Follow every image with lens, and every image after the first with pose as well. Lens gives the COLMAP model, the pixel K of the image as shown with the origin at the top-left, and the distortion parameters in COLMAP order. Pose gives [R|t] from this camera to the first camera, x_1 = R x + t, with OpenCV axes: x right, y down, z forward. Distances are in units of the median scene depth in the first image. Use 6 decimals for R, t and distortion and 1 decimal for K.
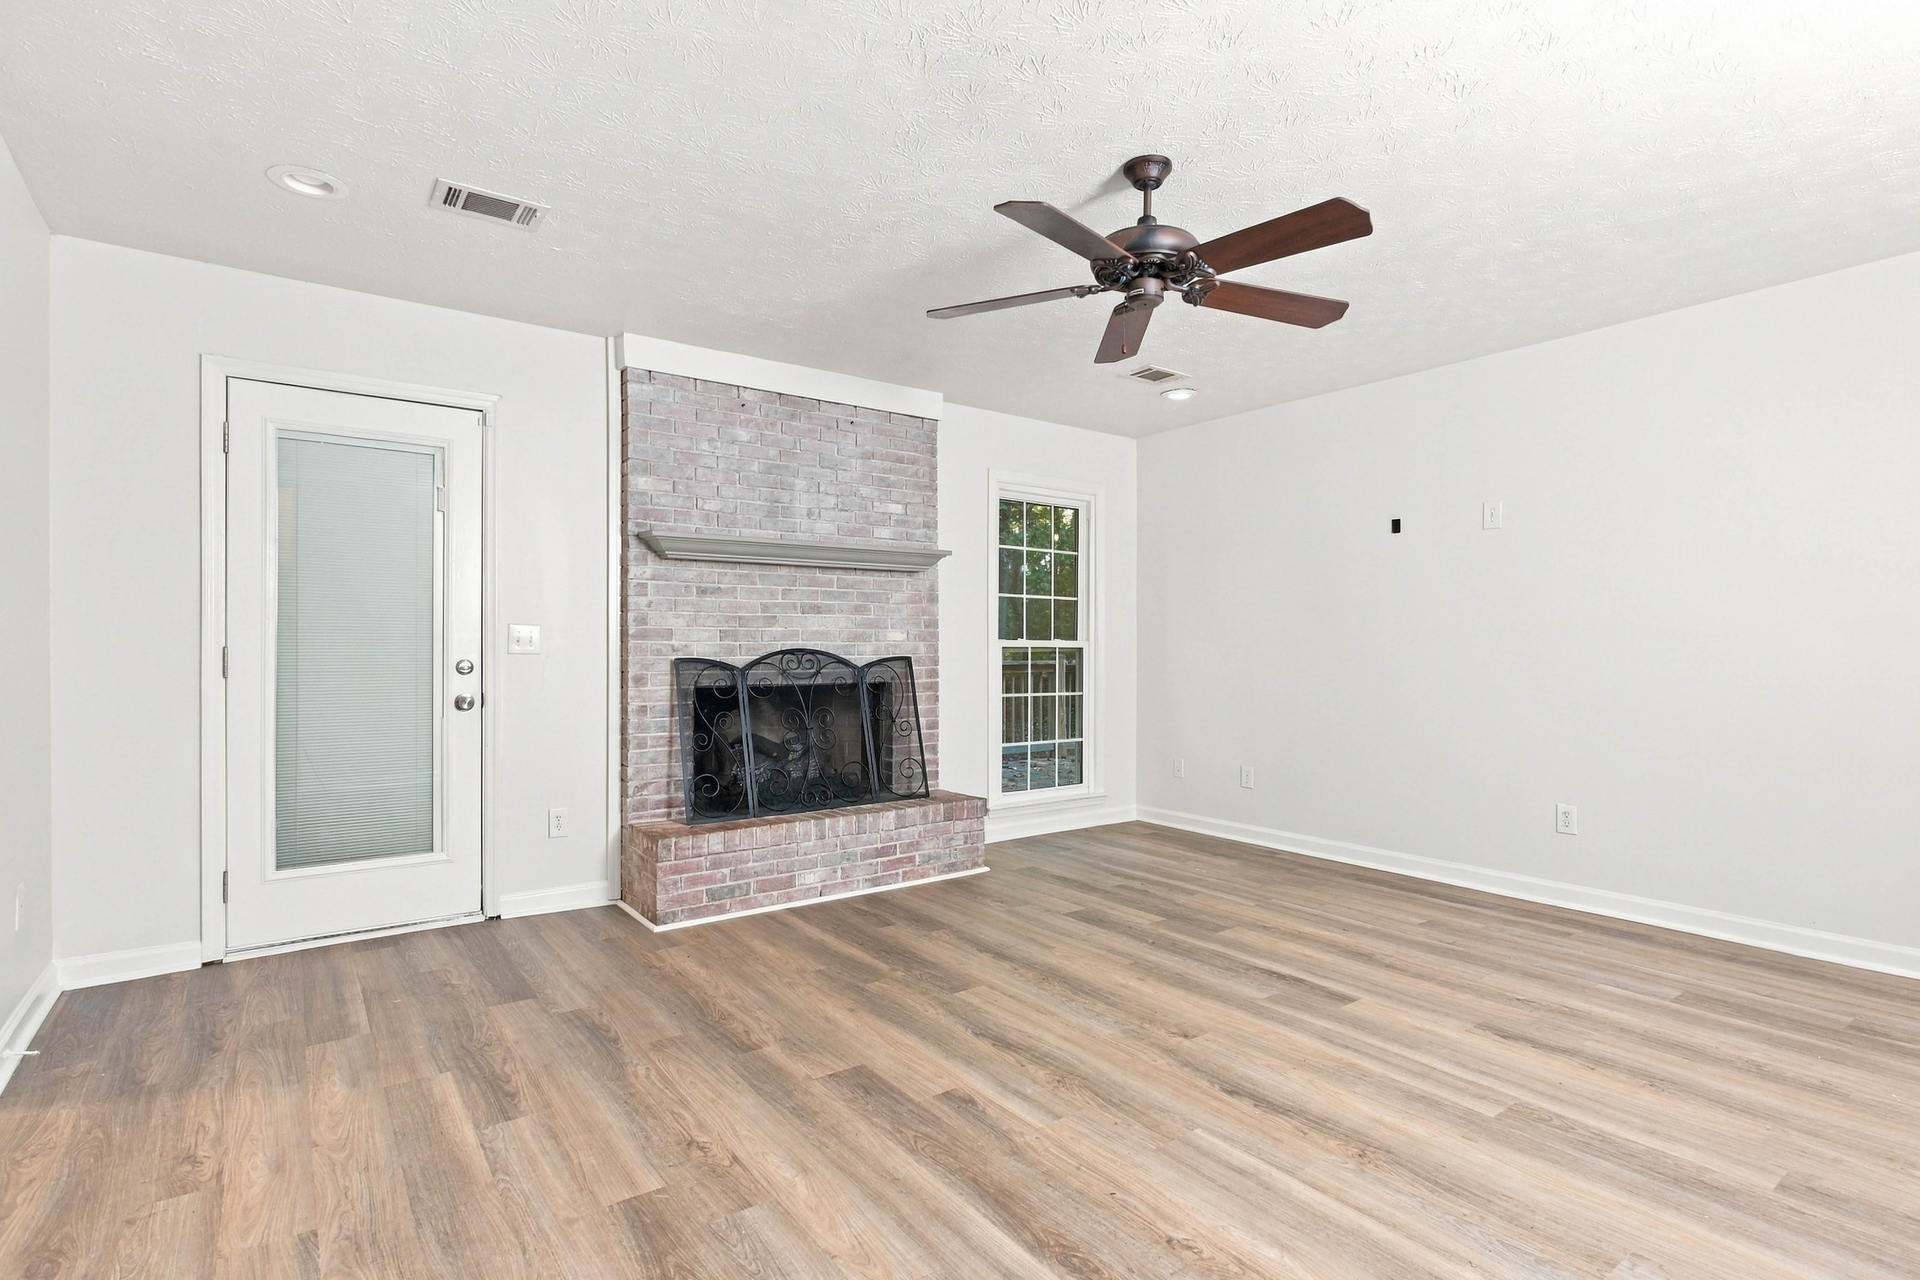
lens RADIAL K [[943.5, 0, 960.0], [0, 943.5, 640.0], [0, 0, 1]] dist [-0.000928, -0.000055]
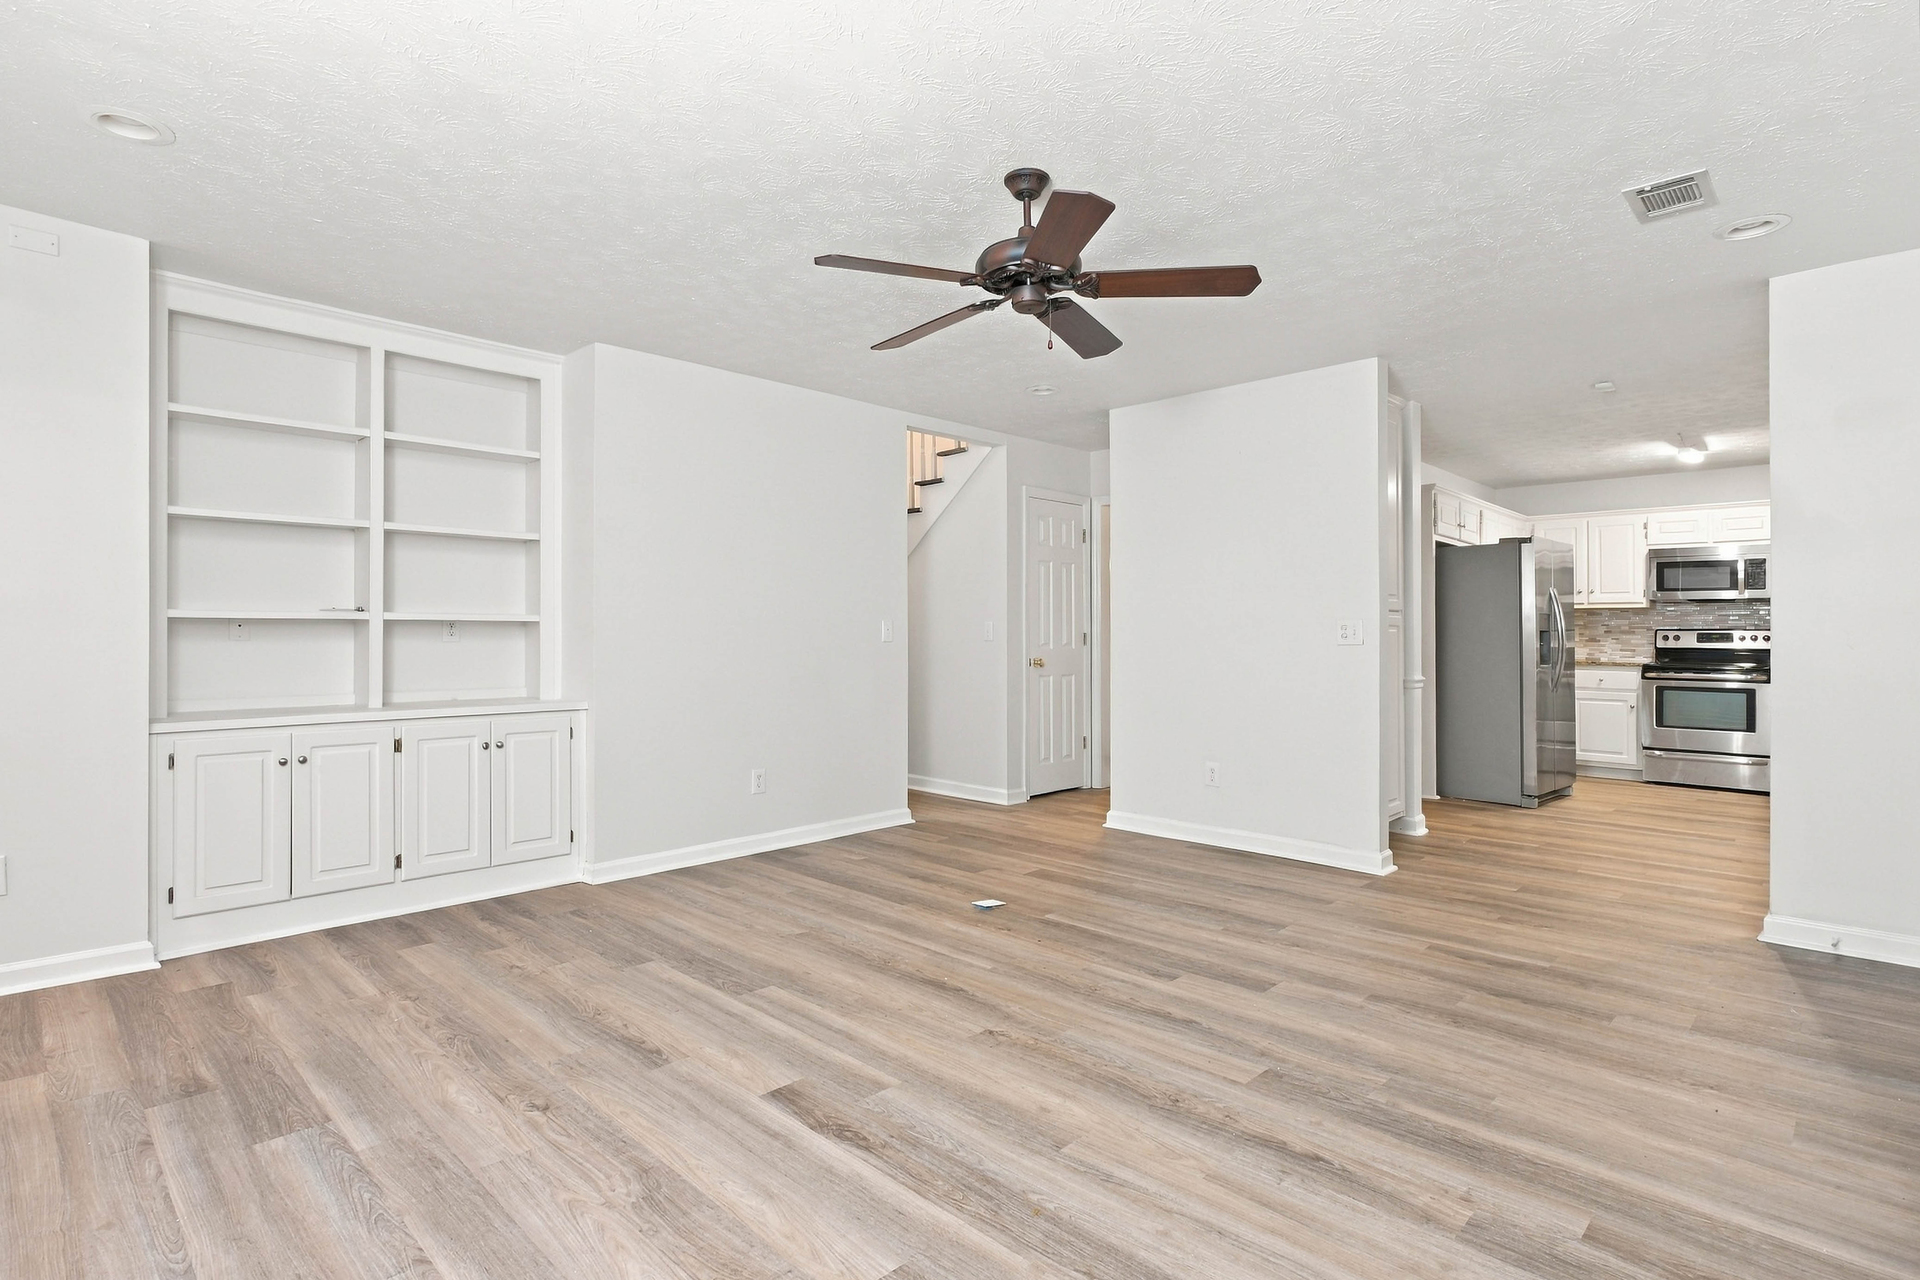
lens RADIAL K [[943.5, 0, 960.0], [0, 943.5, 640.0], [0, 0, 1]] dist [-0.000928, -0.000055]
pose [[-0.986829, -0.005806, -0.161664, 0.416417], [-0.005489, 0.999982, -0.002404, 0.012501], [0.161675, -0.001485, -0.986843, 1.892411]]
